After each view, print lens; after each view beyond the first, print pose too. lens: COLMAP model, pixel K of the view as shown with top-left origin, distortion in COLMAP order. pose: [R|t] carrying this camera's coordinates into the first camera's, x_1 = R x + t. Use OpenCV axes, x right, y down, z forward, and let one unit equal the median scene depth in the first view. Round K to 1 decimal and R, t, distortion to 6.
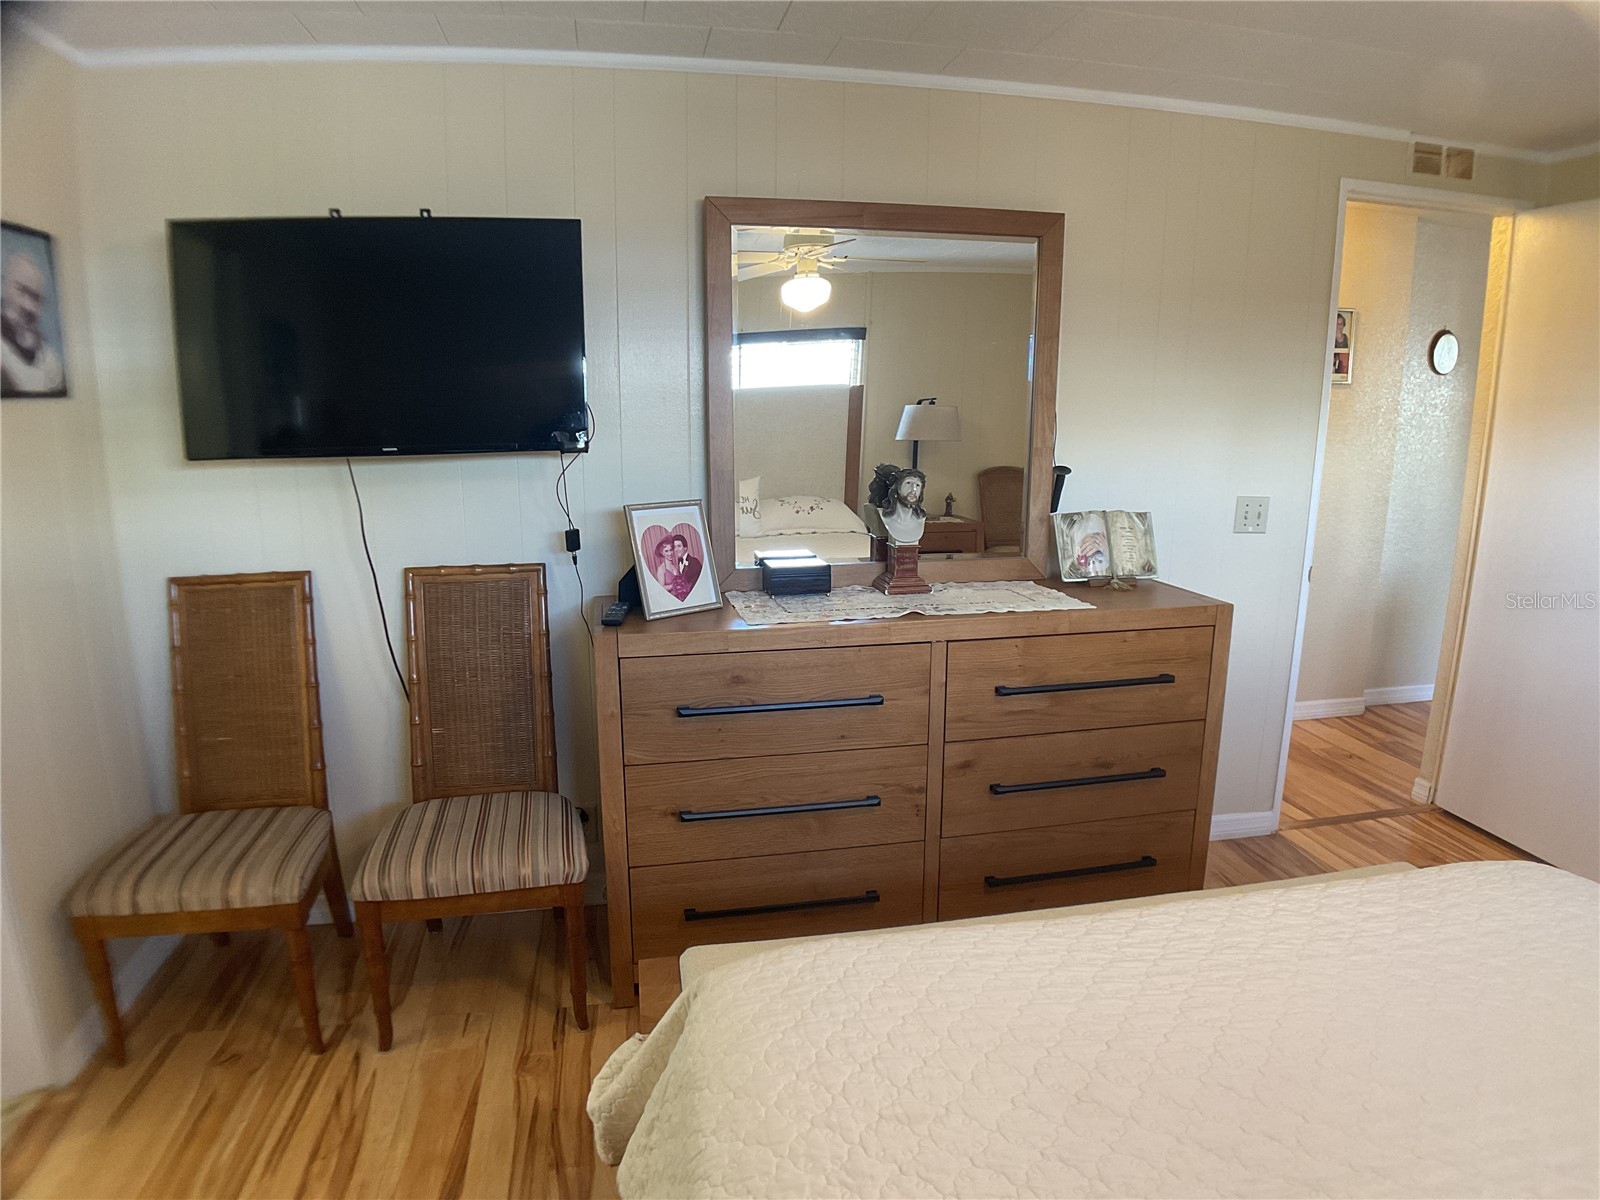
lens RADIAL K [[915.4, 0, 789.3], [0, 915.4, 597.7], [0, 0, 1]] dist [-0.074513, -0.016851]
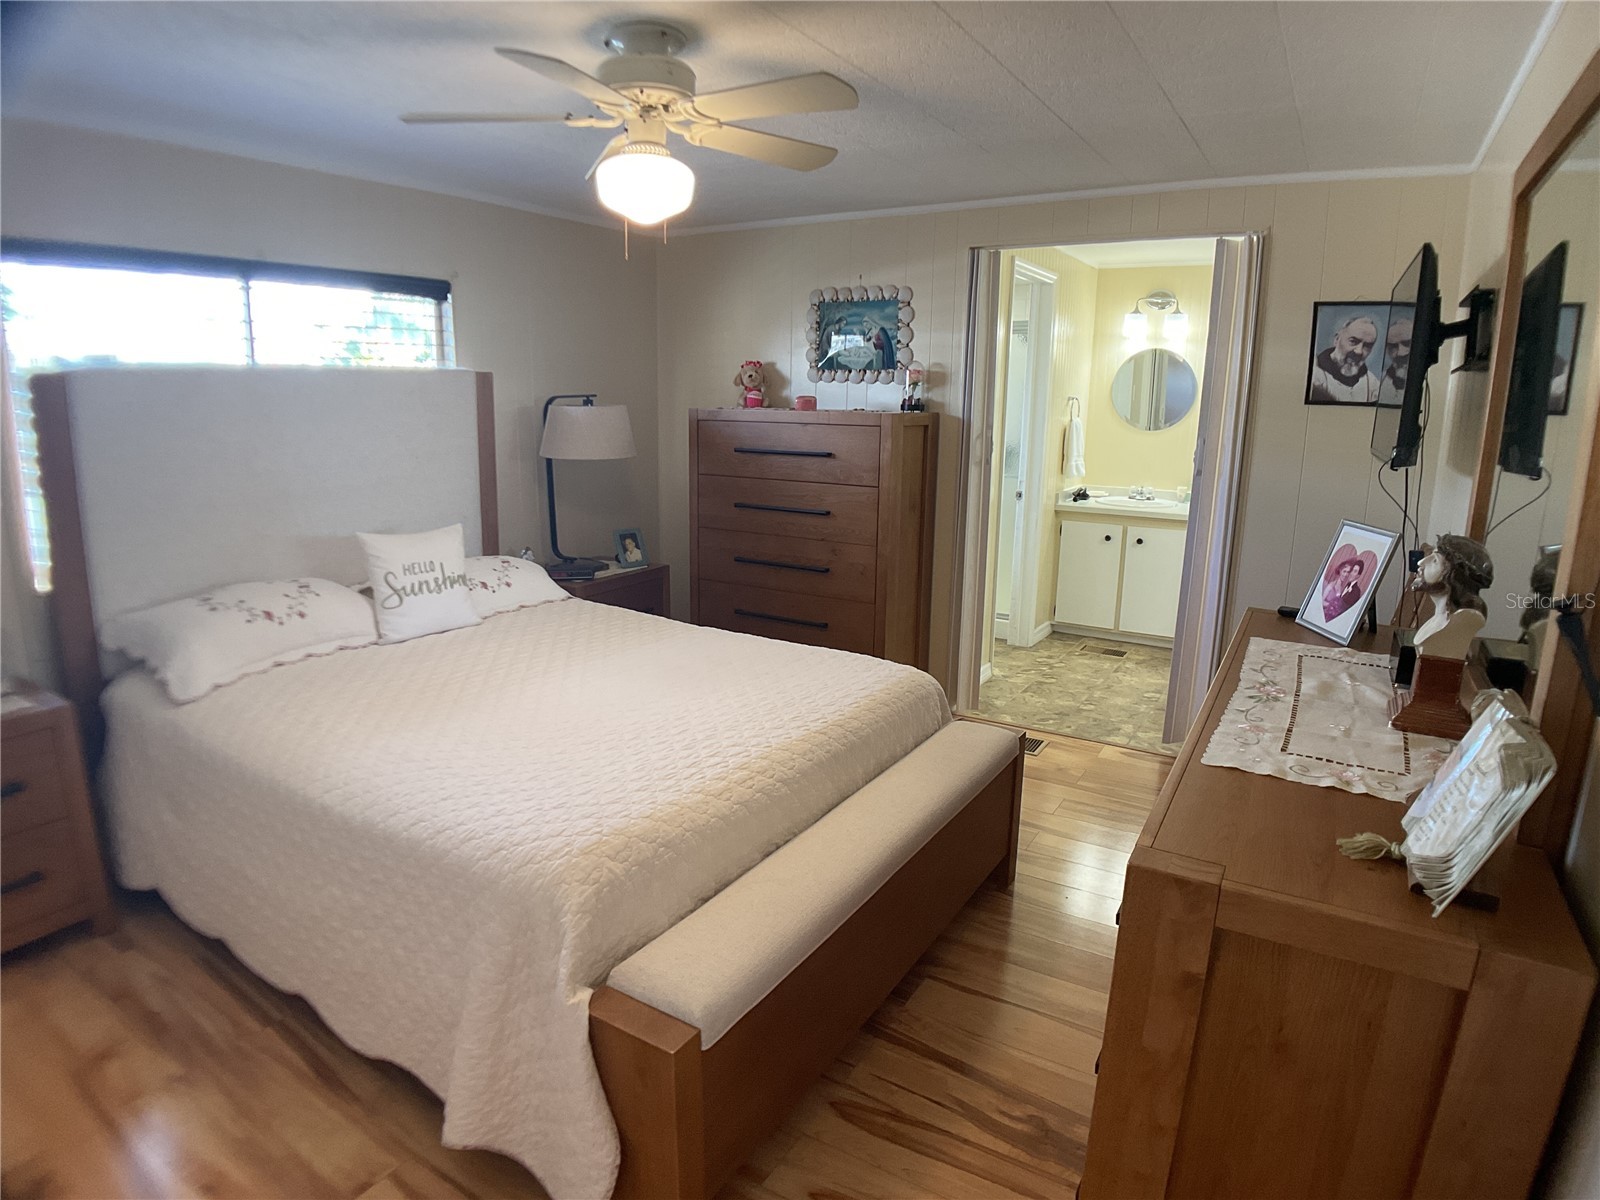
lens RADIAL K [[915.4, 0, 789.3], [0, 915.4, 597.7], [0, 0, 1]] dist [-0.074513, -0.016851]
pose [[-0.674854, 0.151560, -0.722220, 0.965500], [-0.166608, 0.922121, 0.349190, -0.259038], [0.718898, 0.355980, -0.597046, 1.151591]]
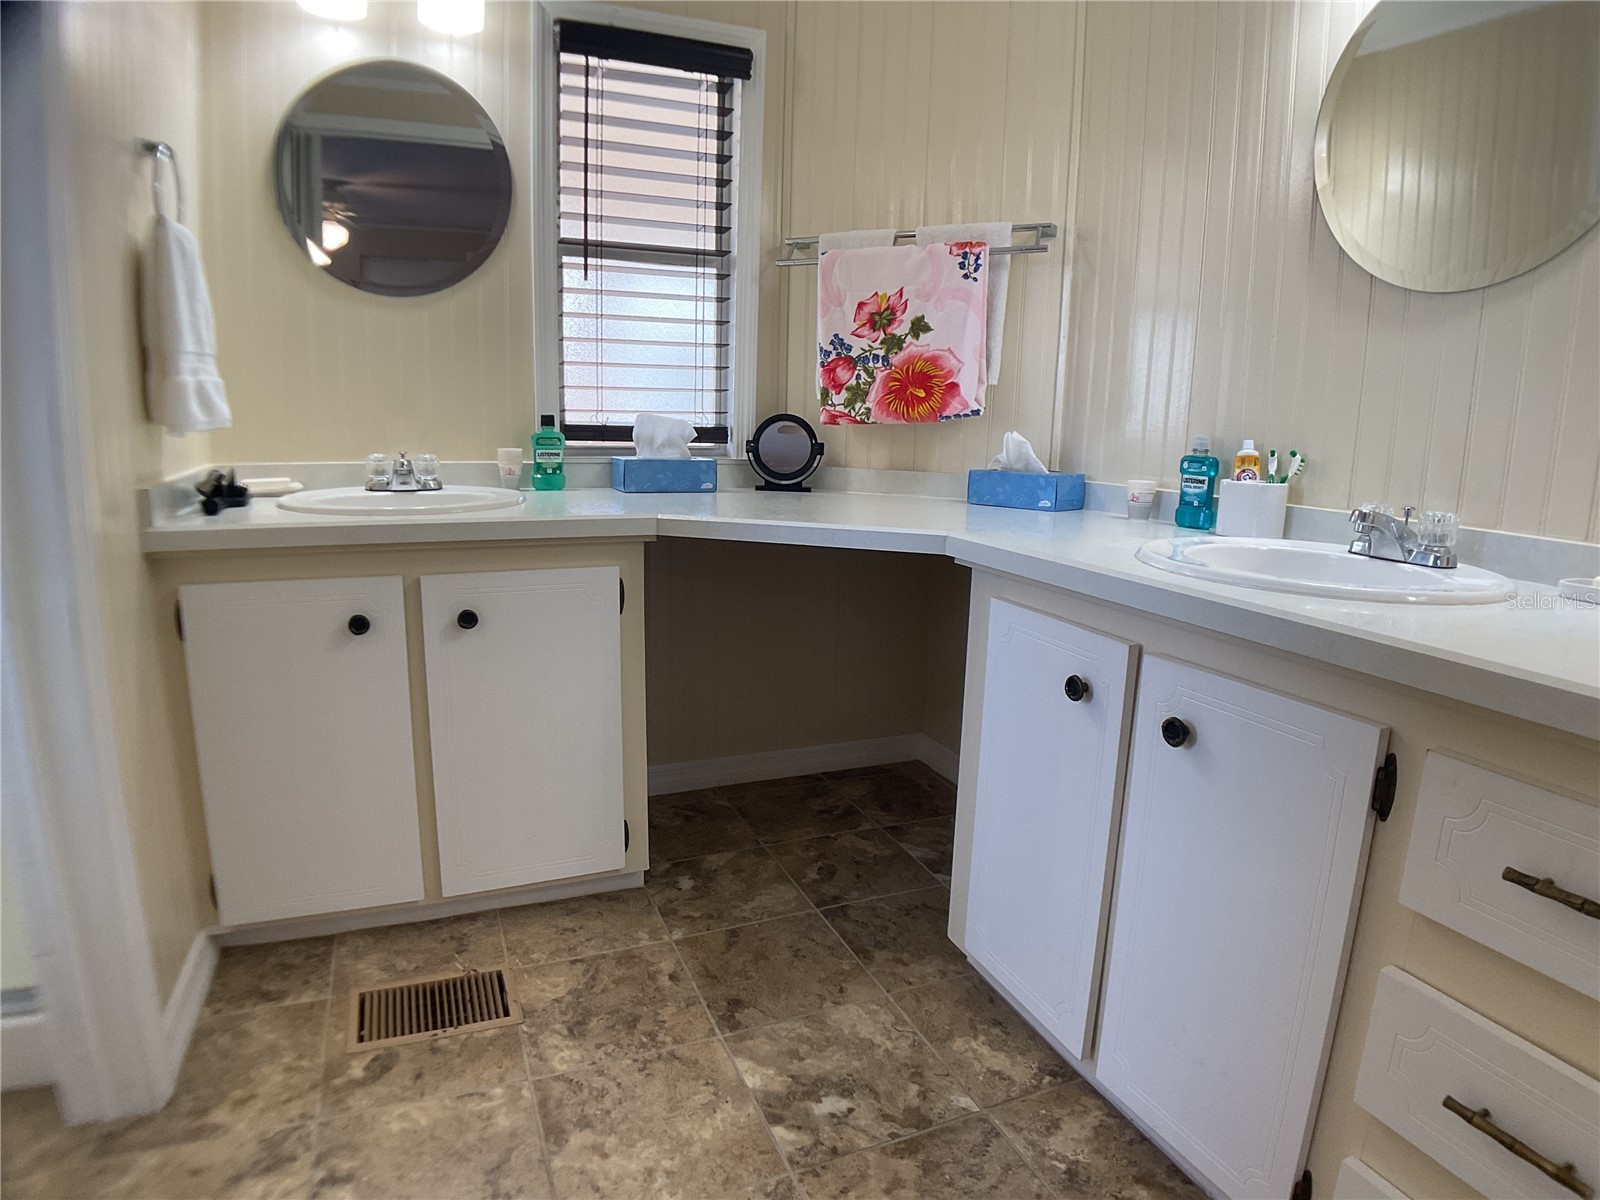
lens RADIAL K [[915.4, 0, 789.3], [0, 915.4, 597.7], [0, 0, 1]] dist [-0.074513, -0.016851]
pose [[0.206309, 0.193786, -0.959106, -0.669238], [-0.229340, 0.962465, 0.145133, 0.103884], [0.951231, 0.190019, 0.243008, 0.390582]]
